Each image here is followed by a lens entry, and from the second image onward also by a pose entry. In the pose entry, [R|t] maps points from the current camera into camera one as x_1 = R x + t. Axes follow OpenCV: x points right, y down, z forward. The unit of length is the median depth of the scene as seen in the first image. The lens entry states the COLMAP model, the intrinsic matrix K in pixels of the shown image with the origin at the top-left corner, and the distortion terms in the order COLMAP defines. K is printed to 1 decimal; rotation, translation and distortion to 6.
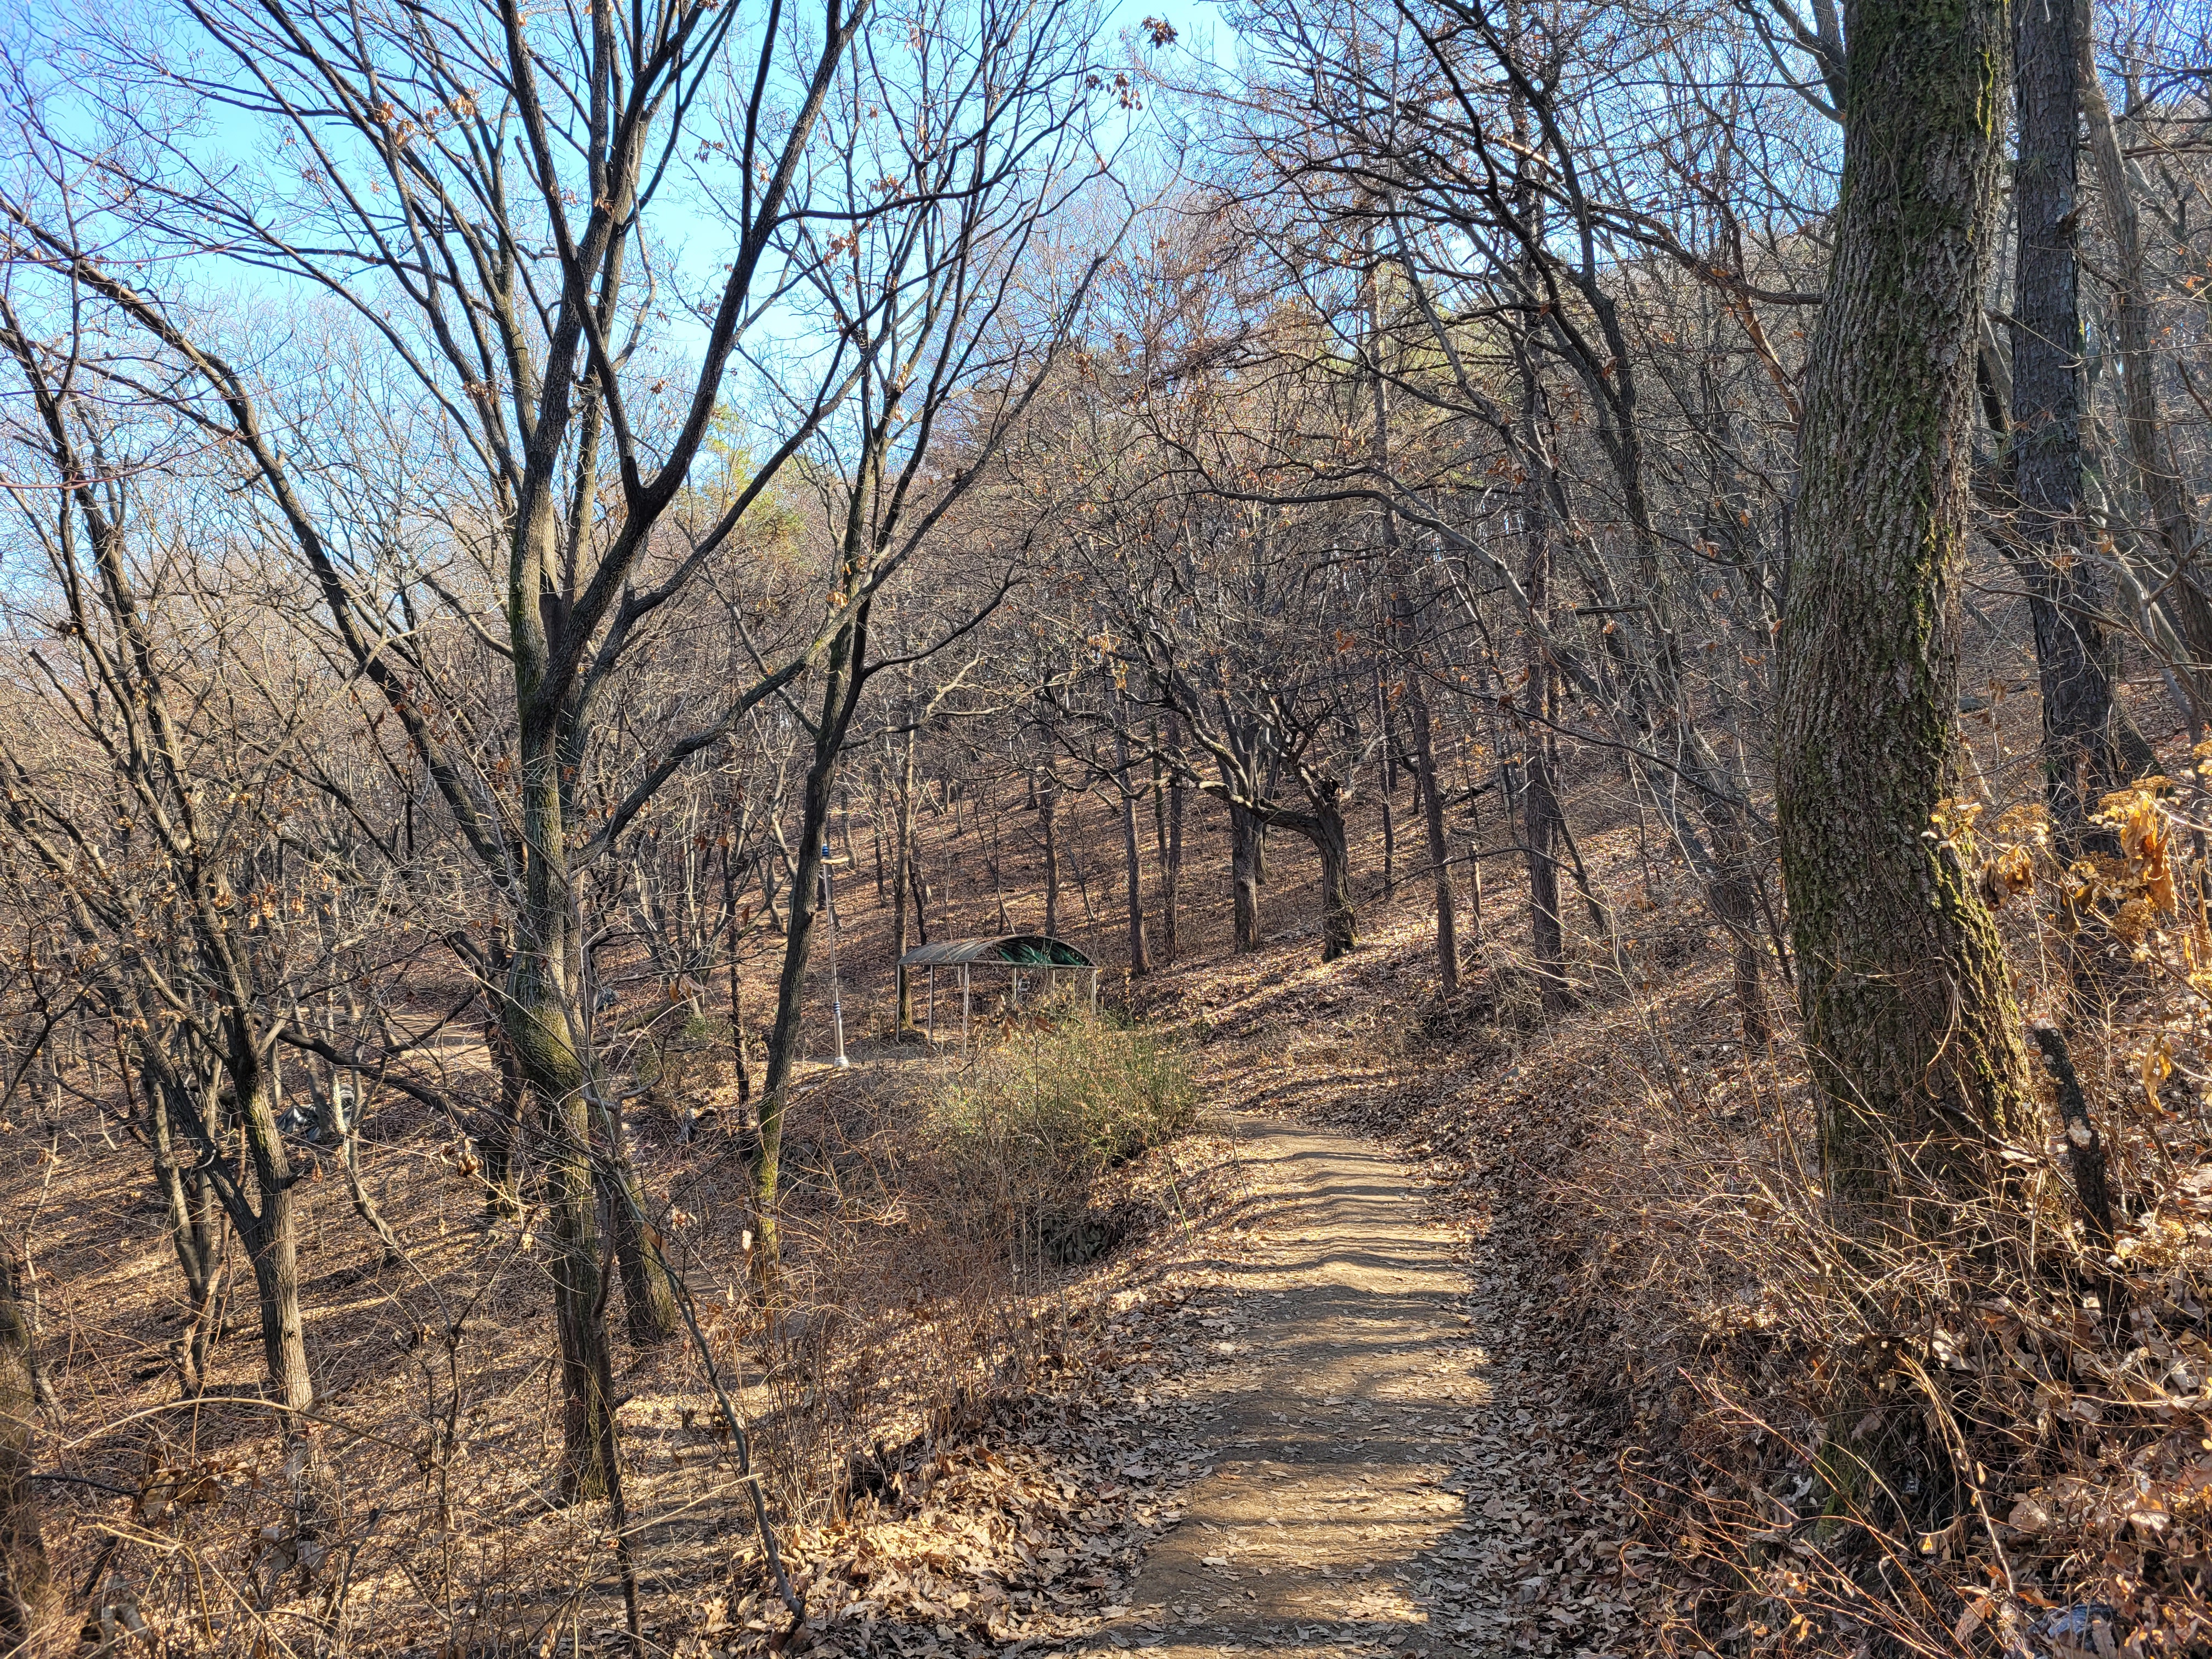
lens RADIAL K [[1631.7, 0, 1110.5], [0, 1631.7, 828.1], [0, 0, 1]] dist [0.022926, -0.009598]
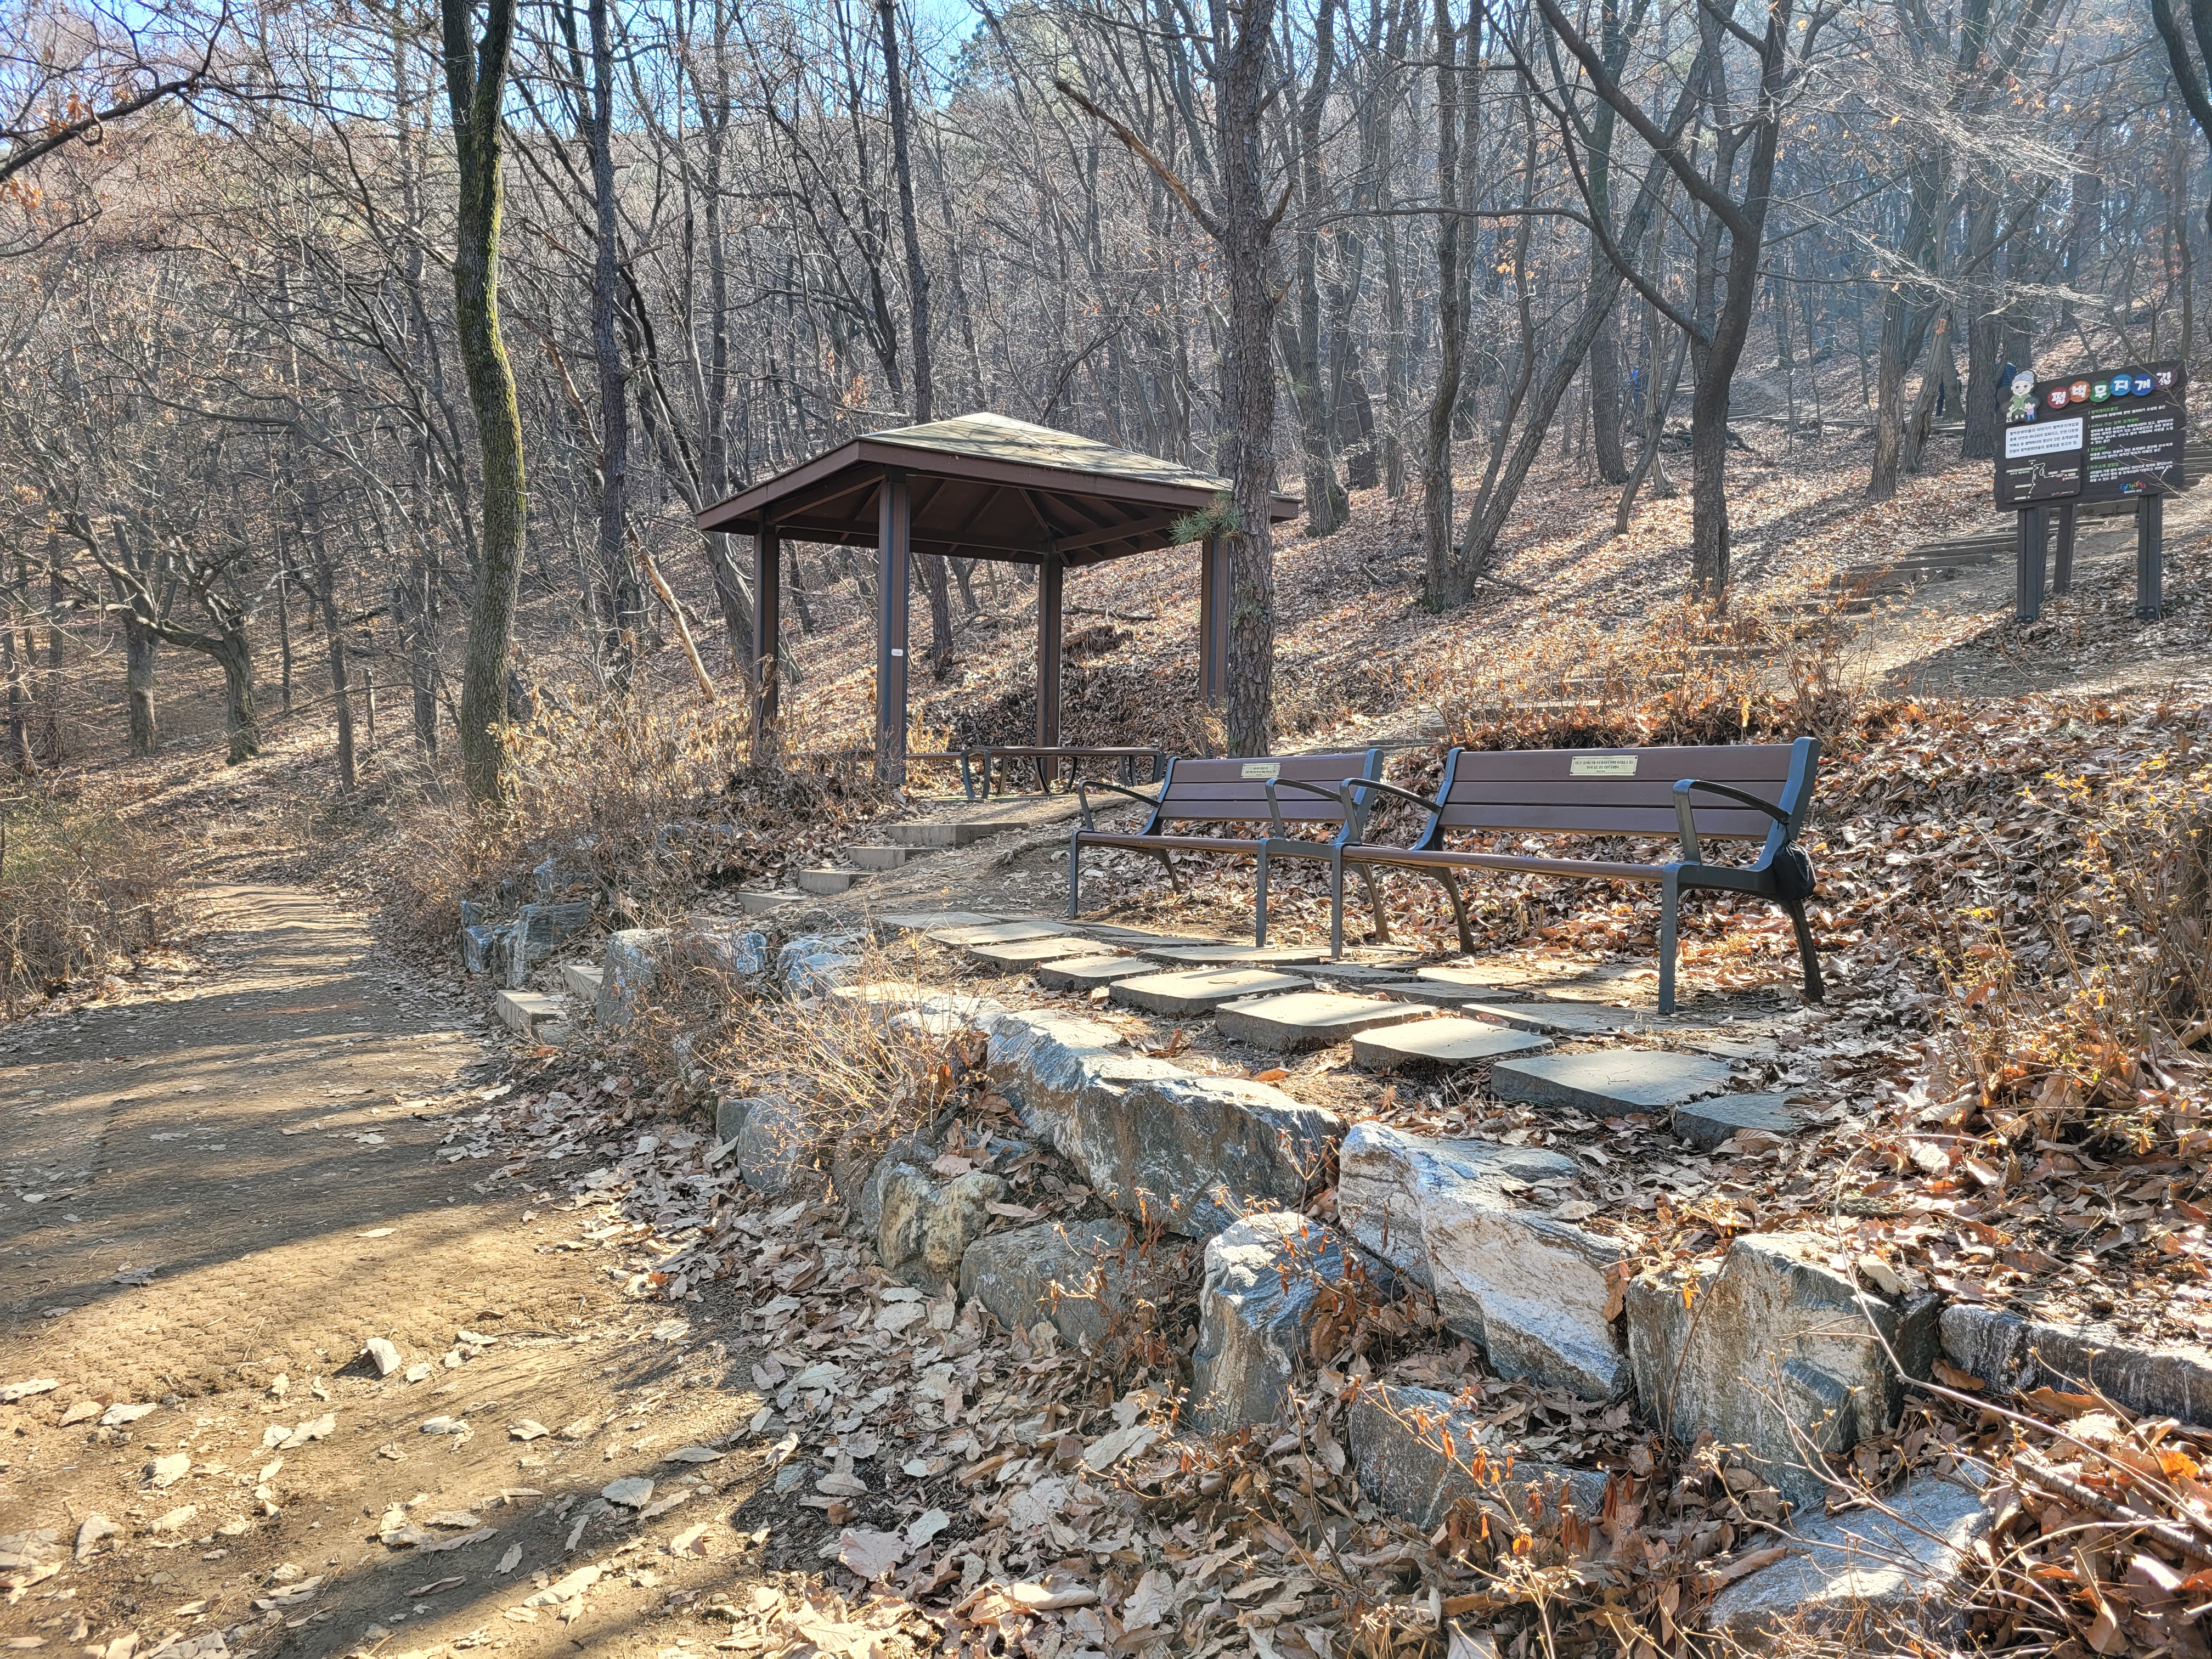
lens RADIAL K [[1631.7, 0, 1113.7], [0, 1631.7, 825.0], [0, 0, 1]] dist [0.022926, -0.009598]
pose [[0.798734, -0.016136, 0.601468, -0.073244], [-0.053276, 0.993817, 0.097410, -0.024358], [-0.599321, -0.109849, 0.792936, -0.323566]]
